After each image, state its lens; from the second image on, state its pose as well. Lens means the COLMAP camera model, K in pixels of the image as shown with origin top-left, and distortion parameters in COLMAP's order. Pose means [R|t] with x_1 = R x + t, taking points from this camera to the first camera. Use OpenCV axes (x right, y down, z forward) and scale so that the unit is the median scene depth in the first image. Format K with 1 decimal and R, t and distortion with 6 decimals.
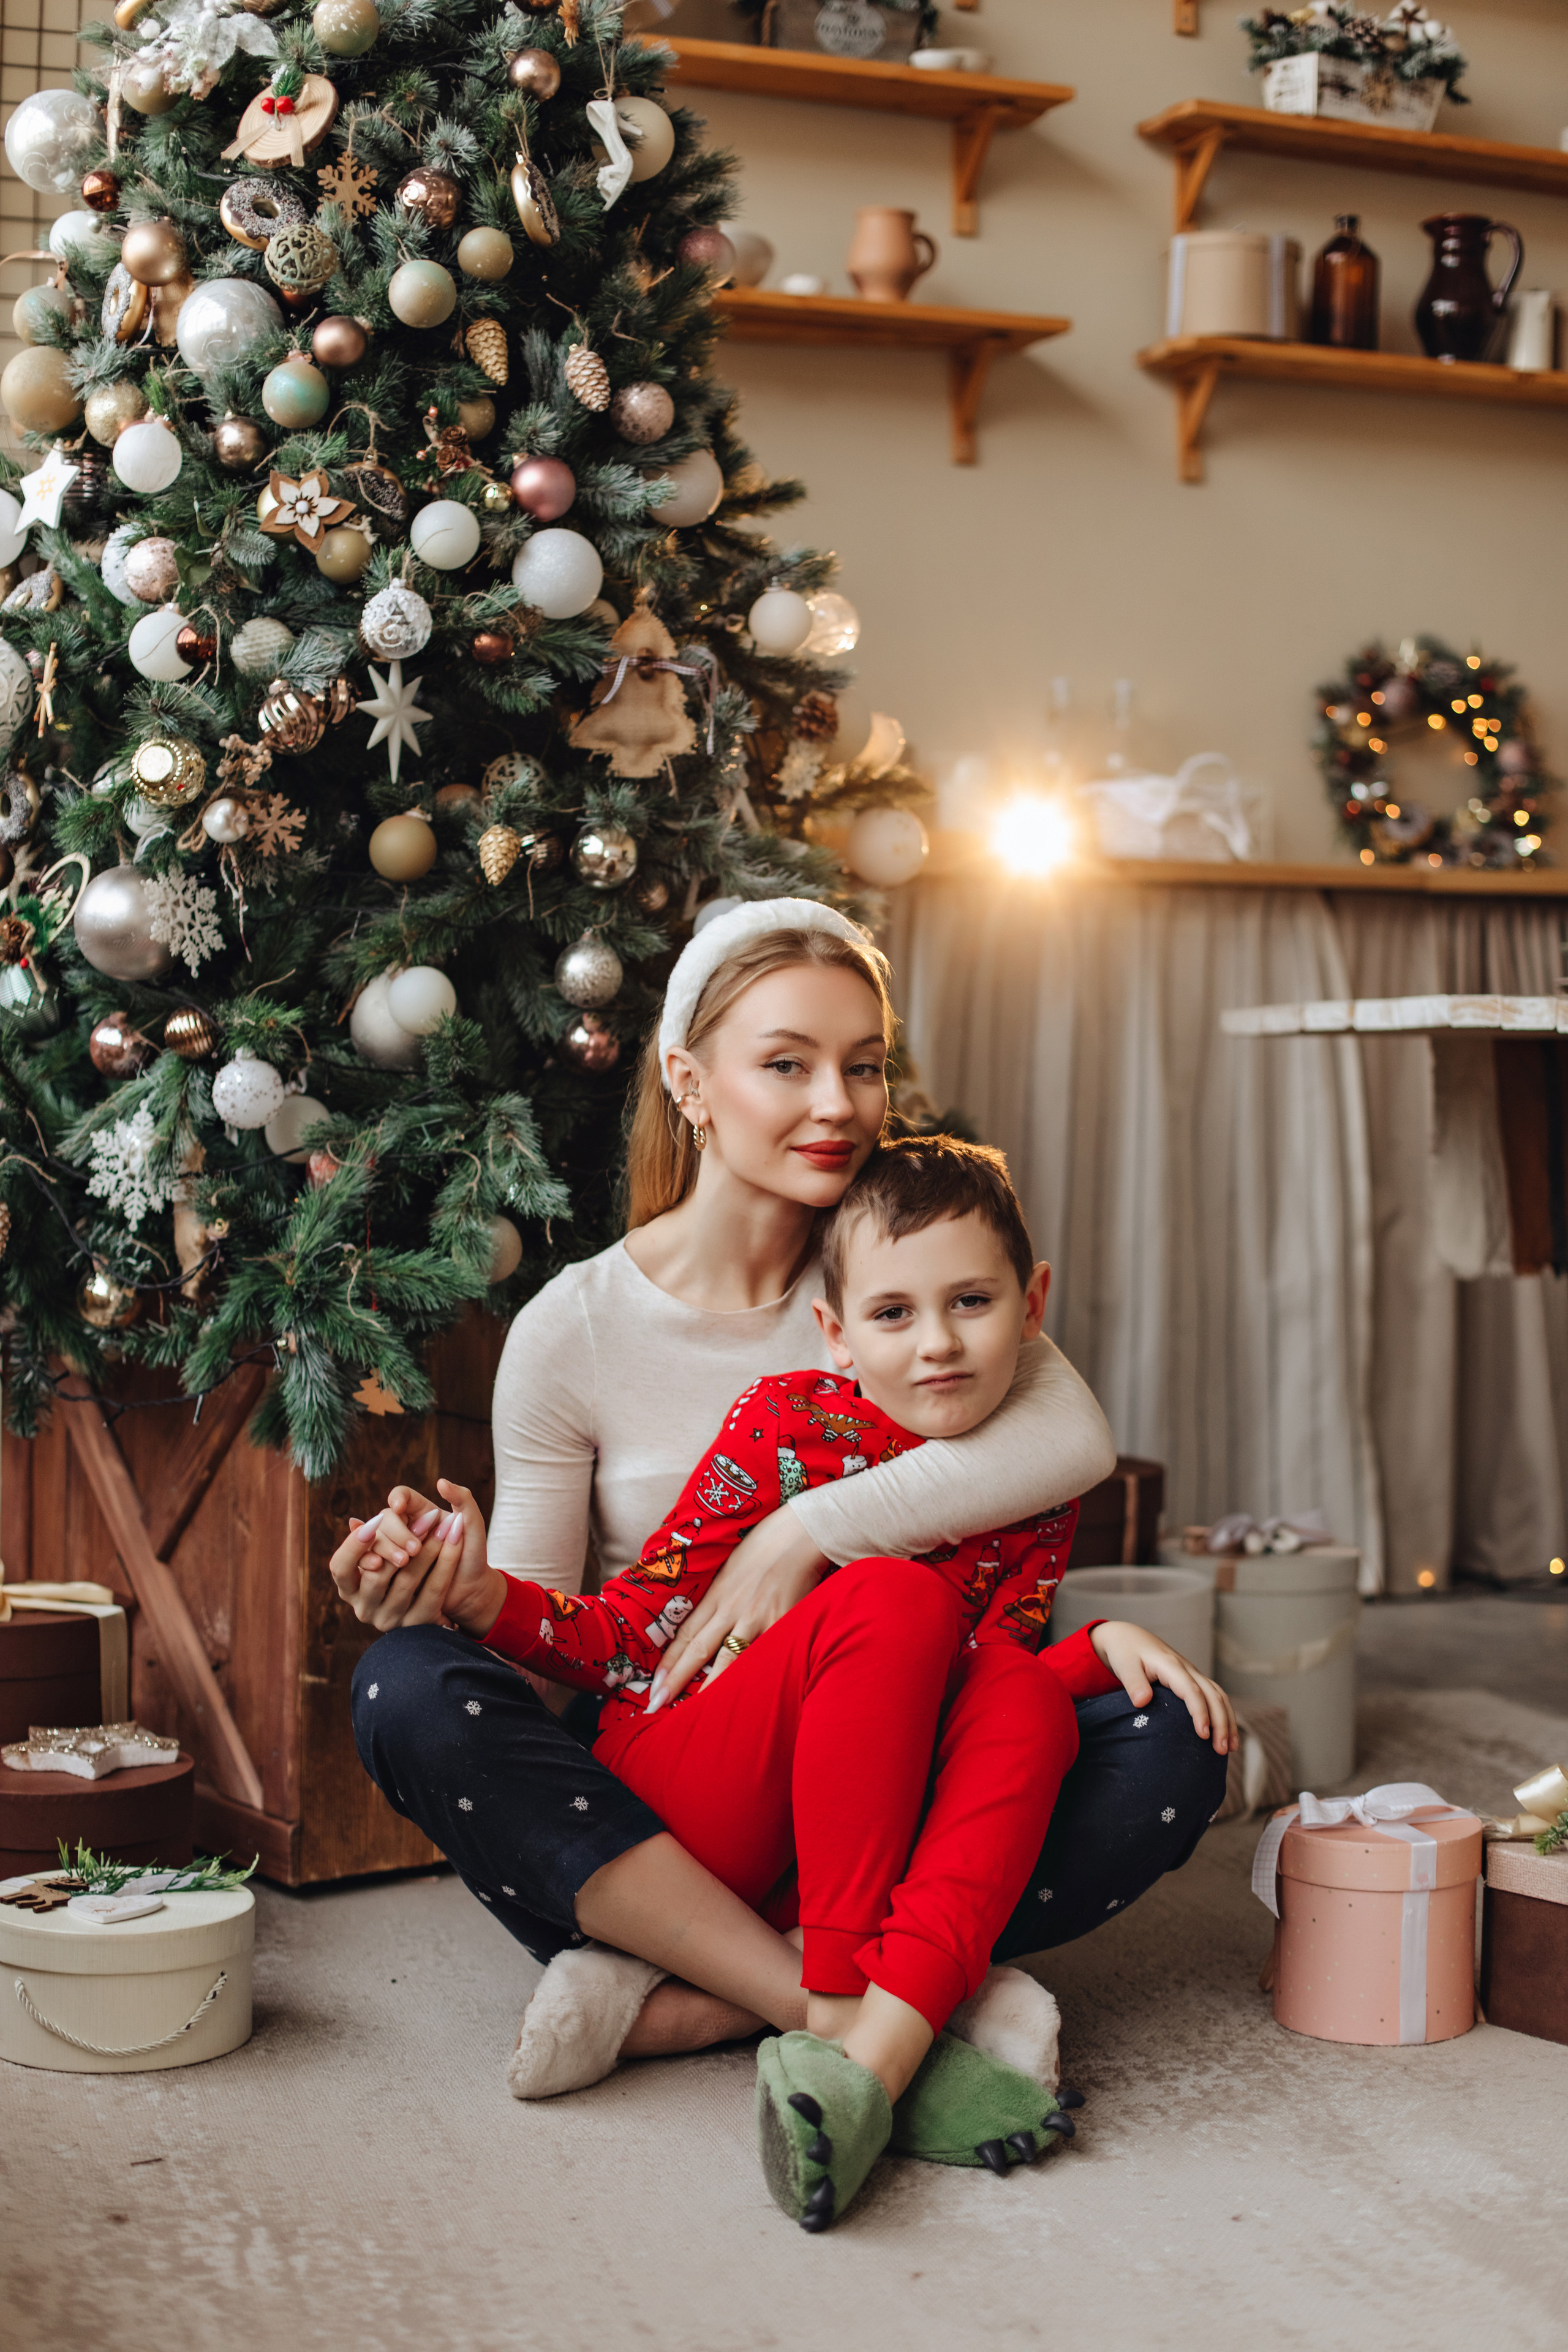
lens RADIAL K [[3418.5, 0, 784.0], [0, 3418.5, 1176.0], [0, 0, 1]] dist [-0.138266, 0.056240]
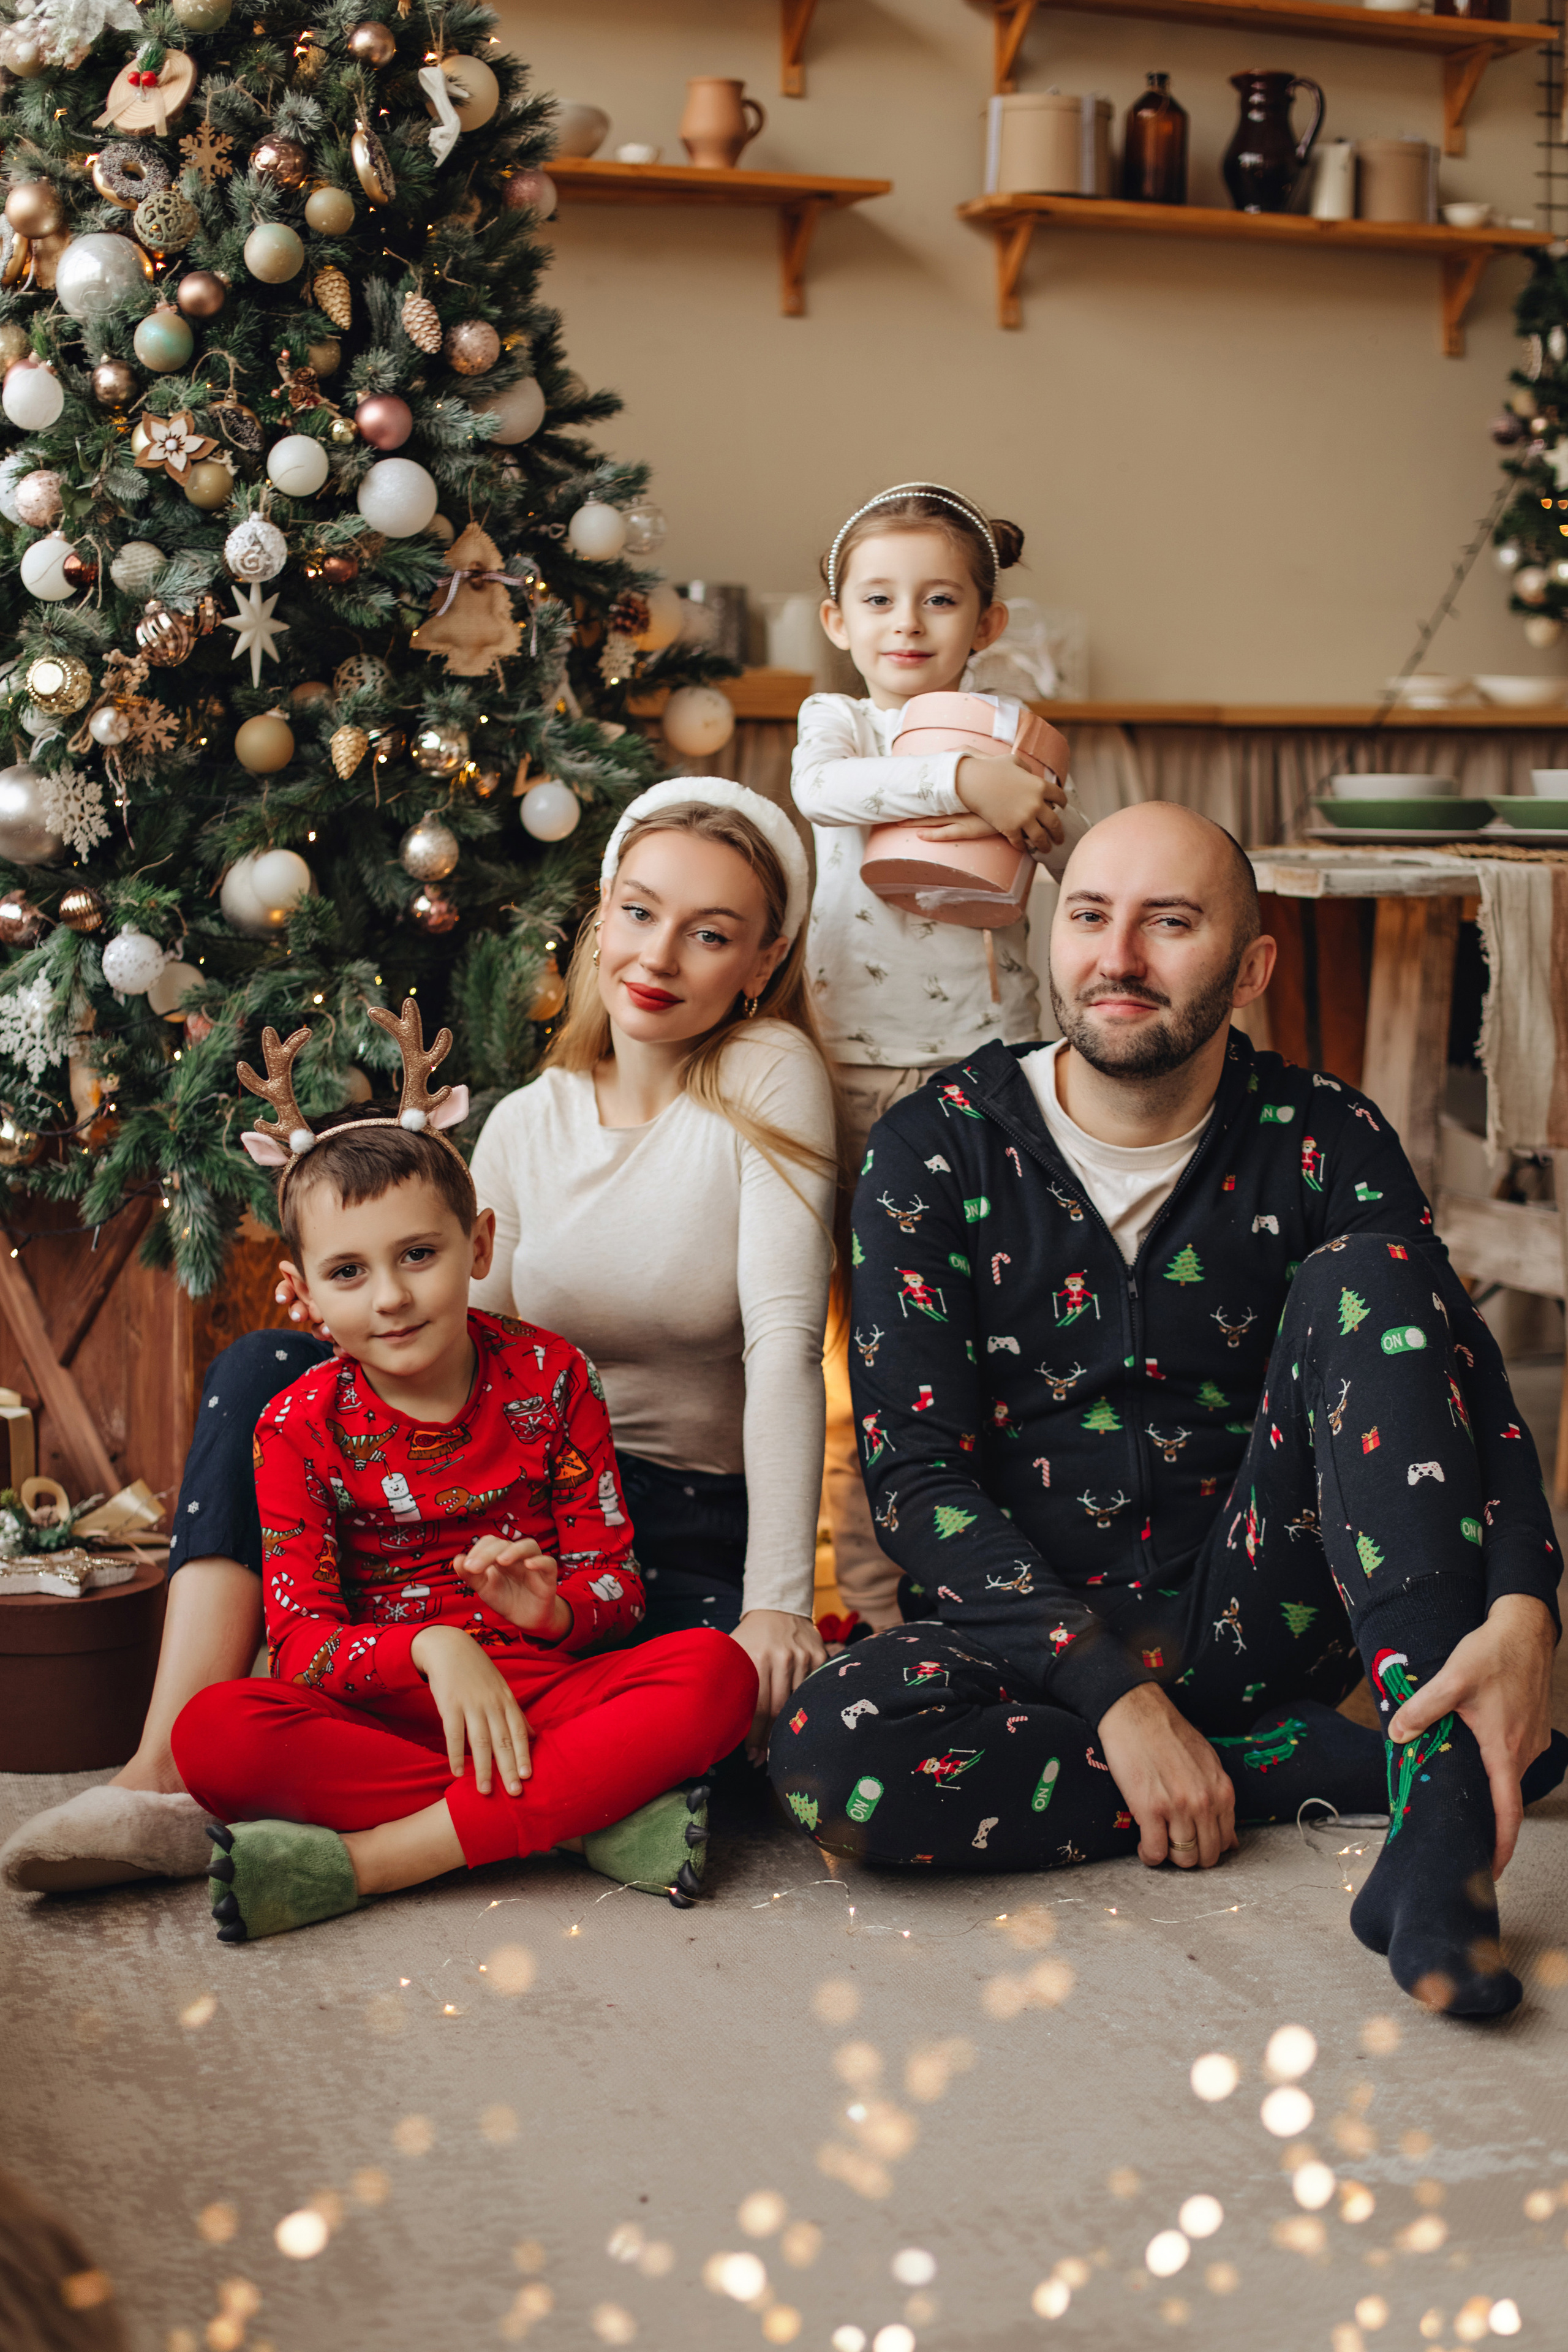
lens RADIAL K [[3586.3, 0, 784.0], [0, 3586.3, 1176.0], [0, 0, 1]] dist [-0.150448, 0.123908]
pose [[0.999527, -0.009706, 0.029165, 0.025647], [0.007629, 0.997481, 0.070525, -0.034393], [-0.029777, -0.070270, 0.997084, -0.205685]]
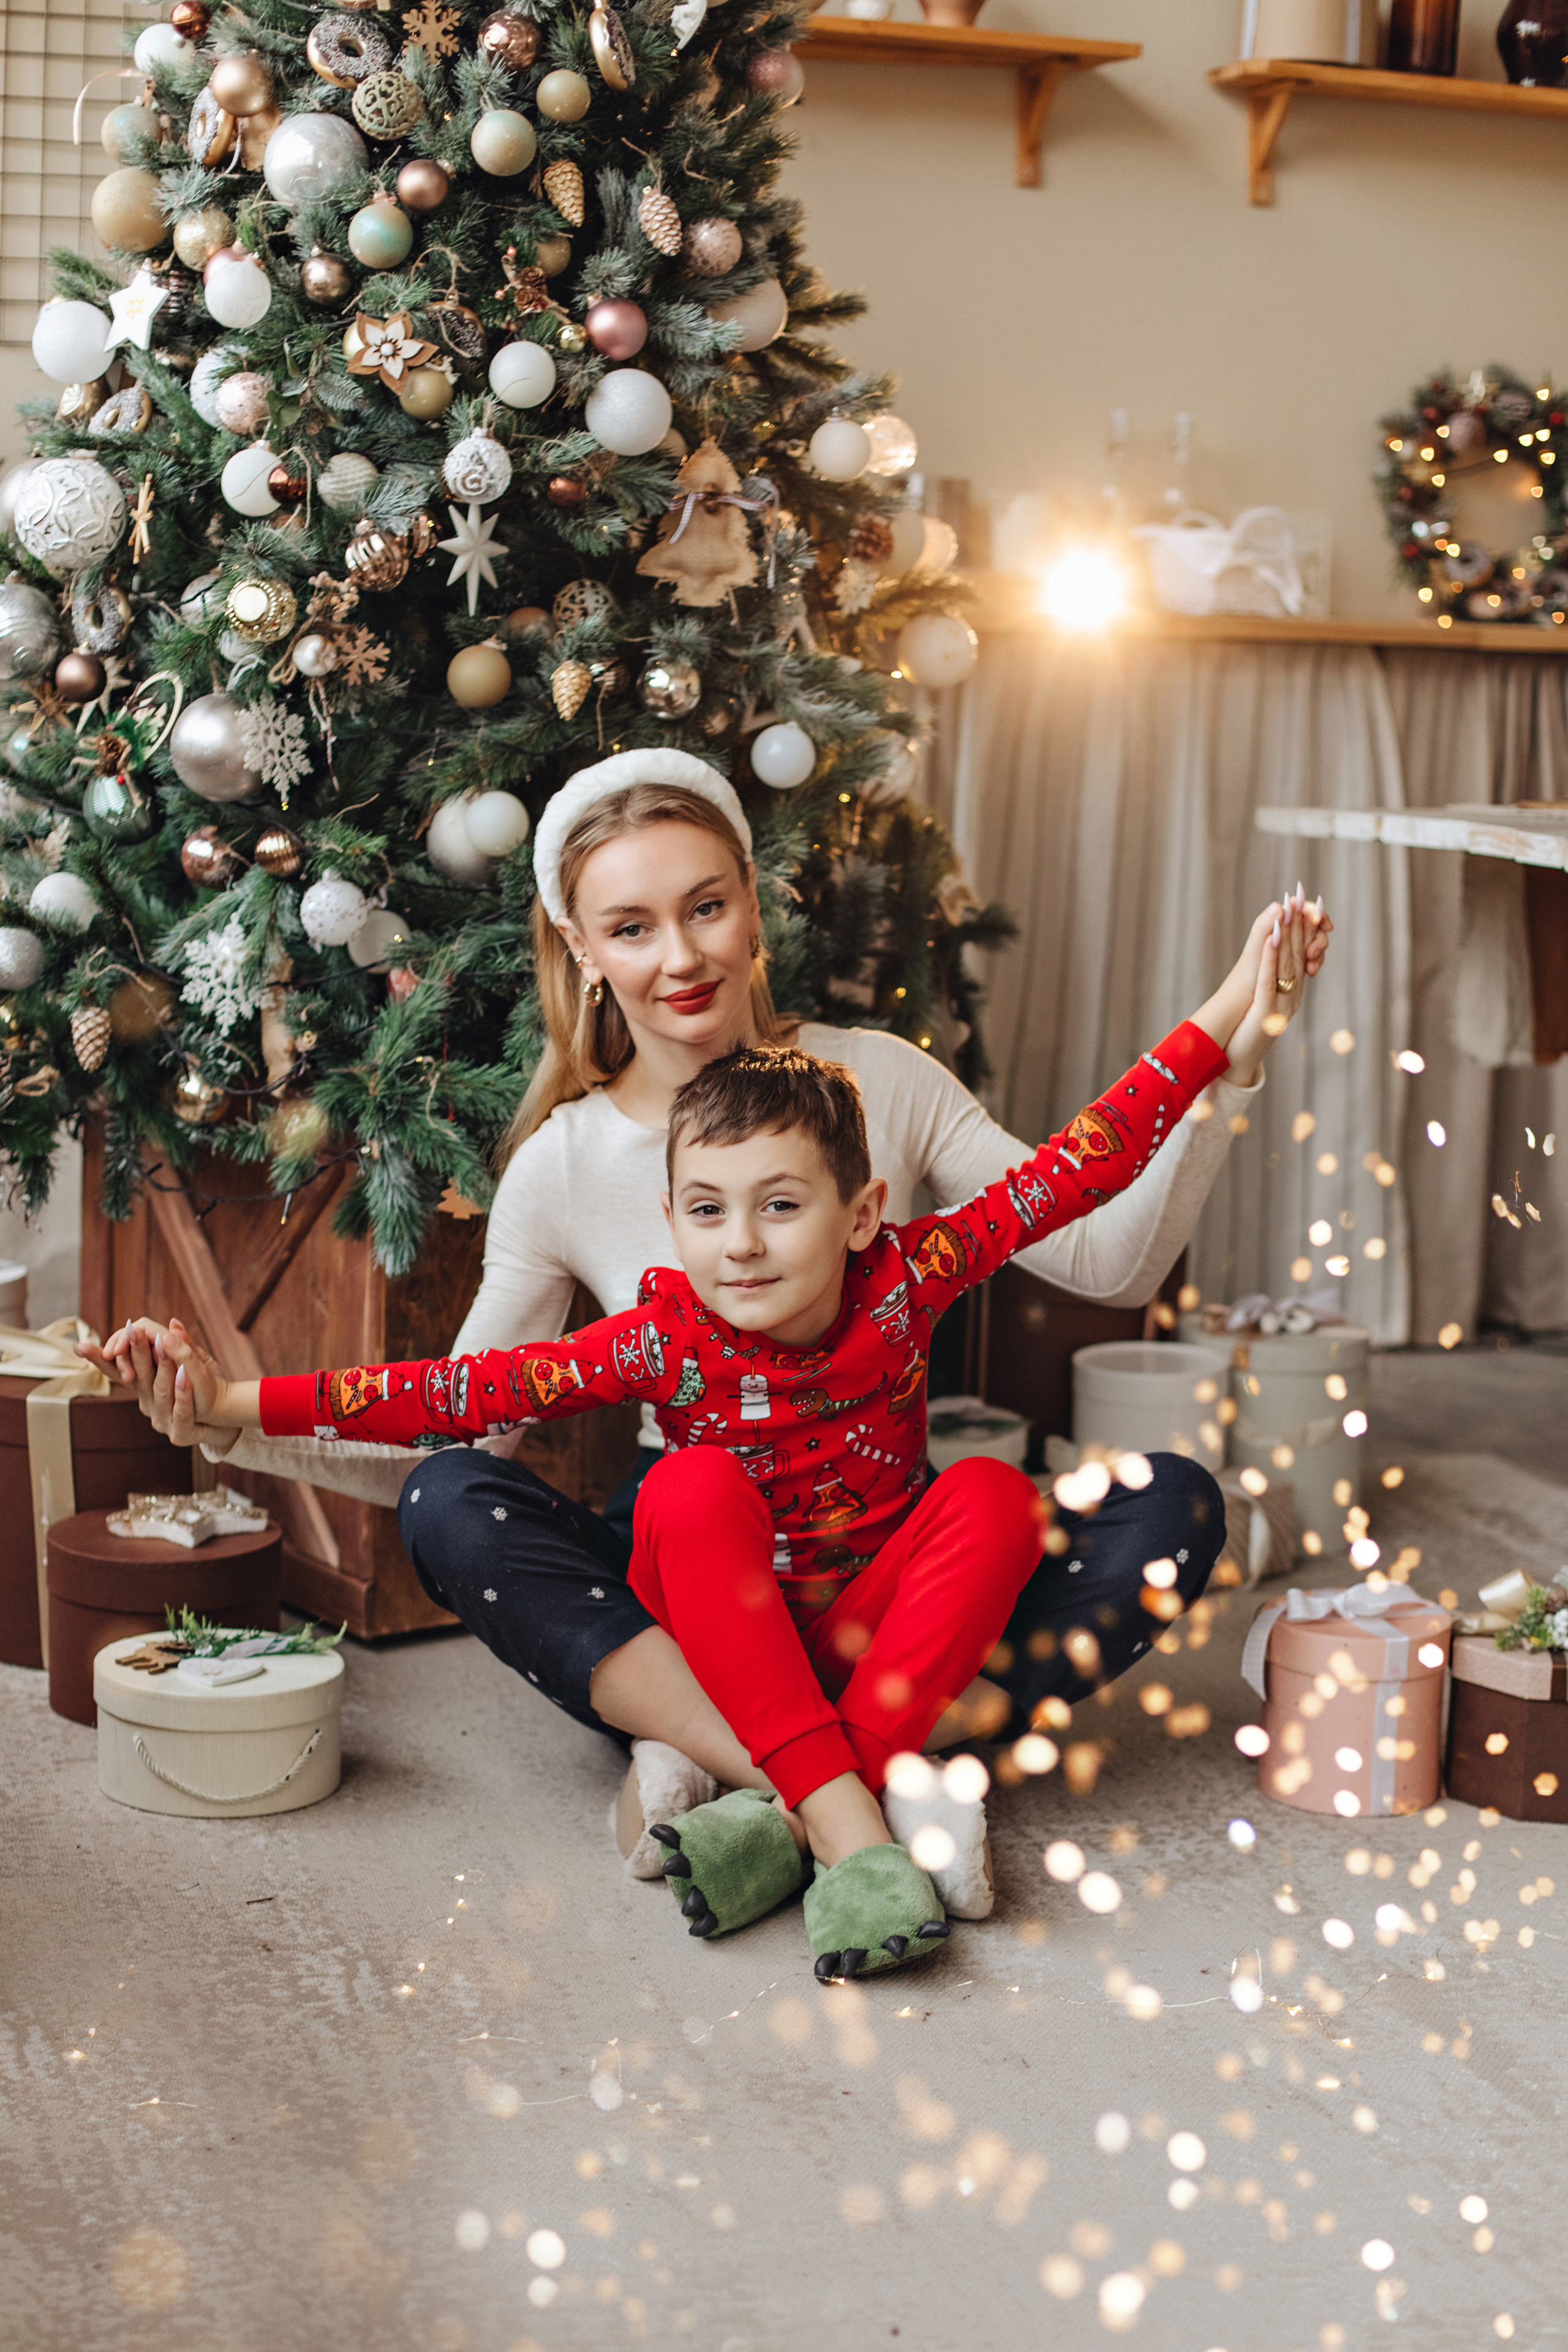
lens RADIAL K [[3767.8, 0, 789.5], [0, 3767.8, 1244.6], [0, 0, 1]] dist [-0.141026, 0.093219]
pose [[0.999740, 0.022062, -0.005842, -0.004729], [-0.021141, 0.991664, 0.127104, -0.070671], [0.008598, -0.126947, 0.991872, -0.175717]]
